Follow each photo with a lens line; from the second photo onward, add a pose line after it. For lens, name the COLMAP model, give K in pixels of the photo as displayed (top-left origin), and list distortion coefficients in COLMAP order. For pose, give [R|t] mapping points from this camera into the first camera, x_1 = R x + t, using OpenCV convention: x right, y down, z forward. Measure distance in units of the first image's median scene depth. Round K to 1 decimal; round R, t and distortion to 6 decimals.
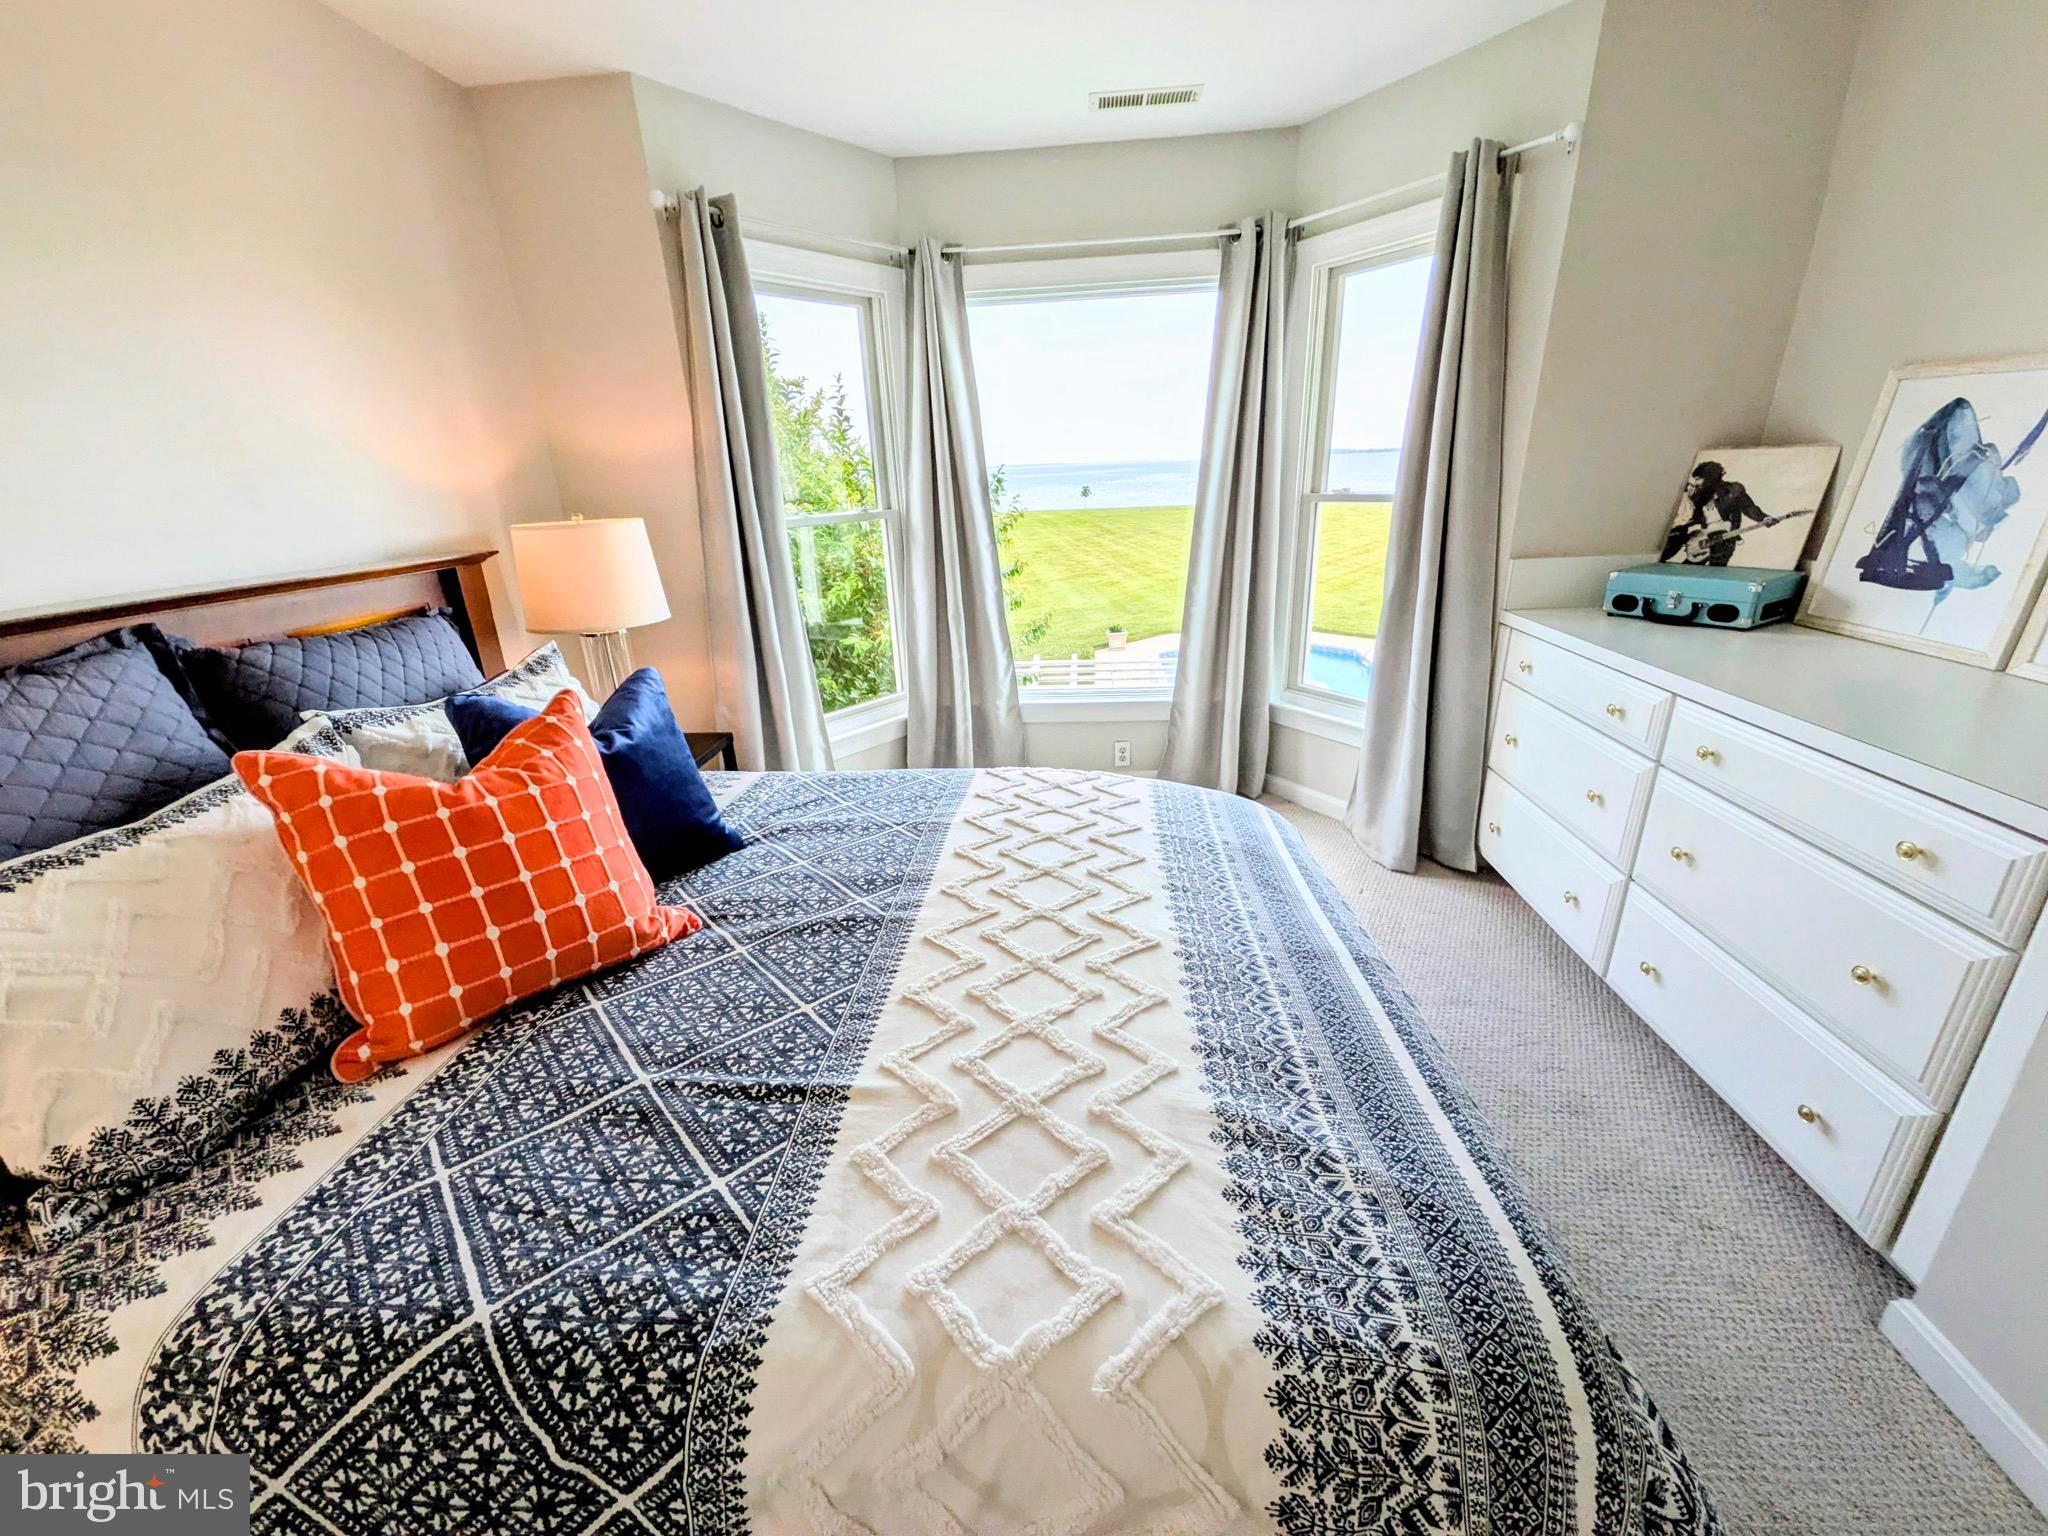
lens RADIAL K [[807.6, 0, 1027.5], [0, 807.6, 771.1], [0, 0, 1]] dist [0.007481, -0.001218]
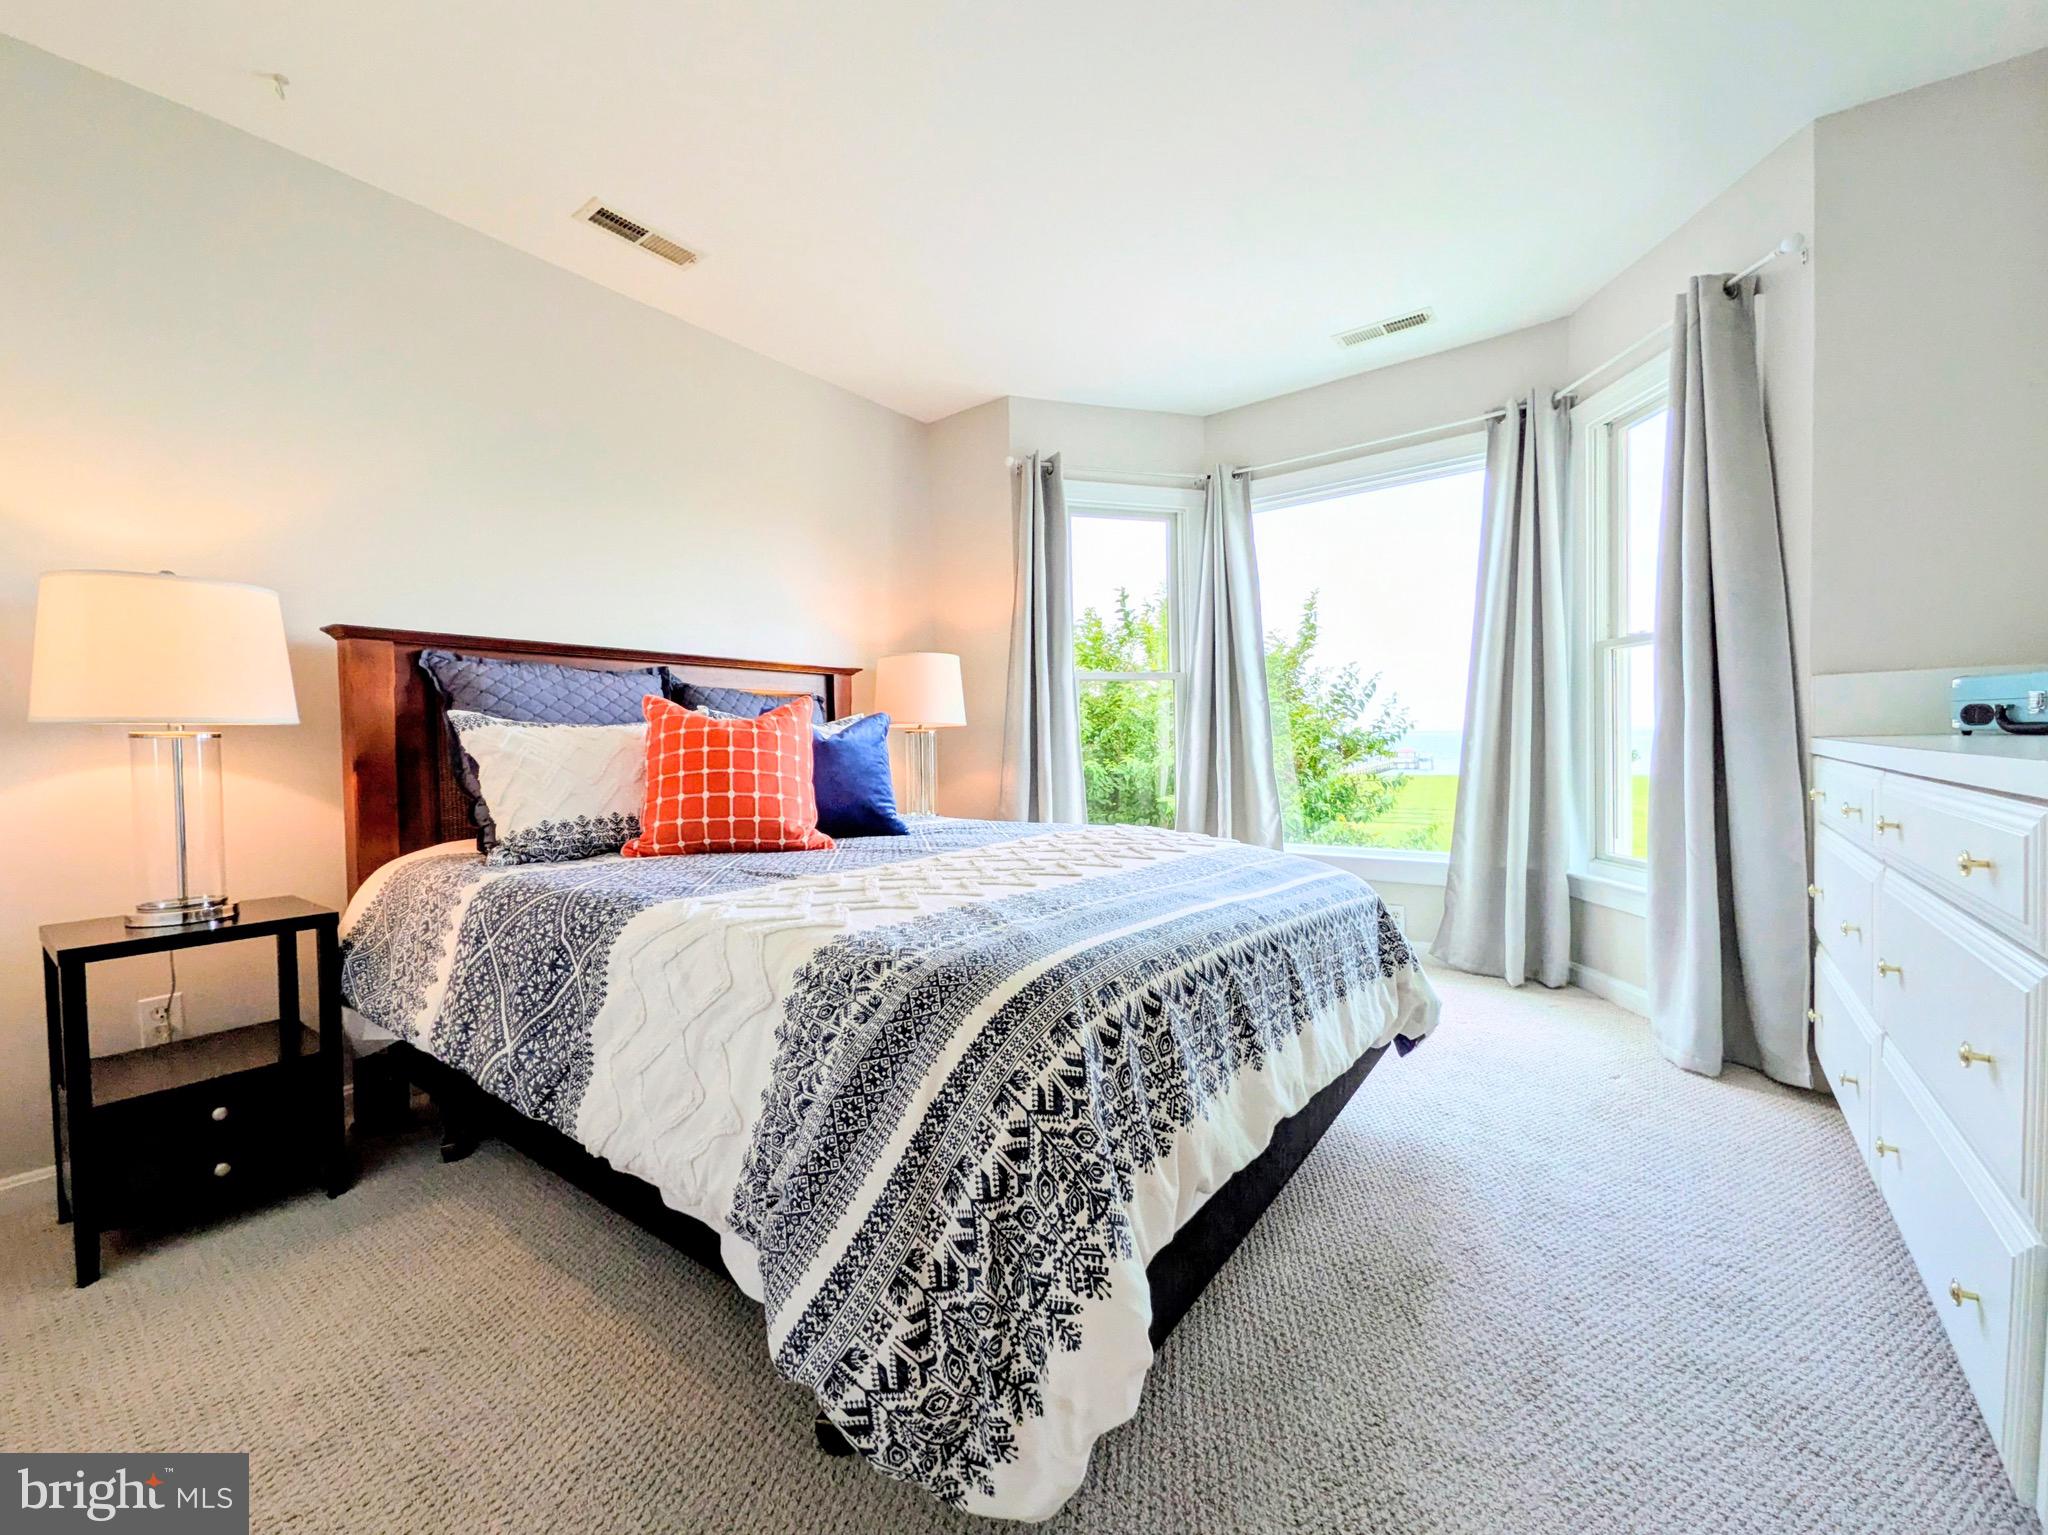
lens RADIAL K [[807.6, 0, 1005.8], [0, 807.6, 755.5], [0, 0, 1]] dist [0.007481, -0.001218]
pose [[0.841478, 0.037856, -0.538963, 0.335541], [-0.200018, 0.948494, -0.245665, 0.169384], [0.501904, 0.314524, 0.805709, -0.045739]]
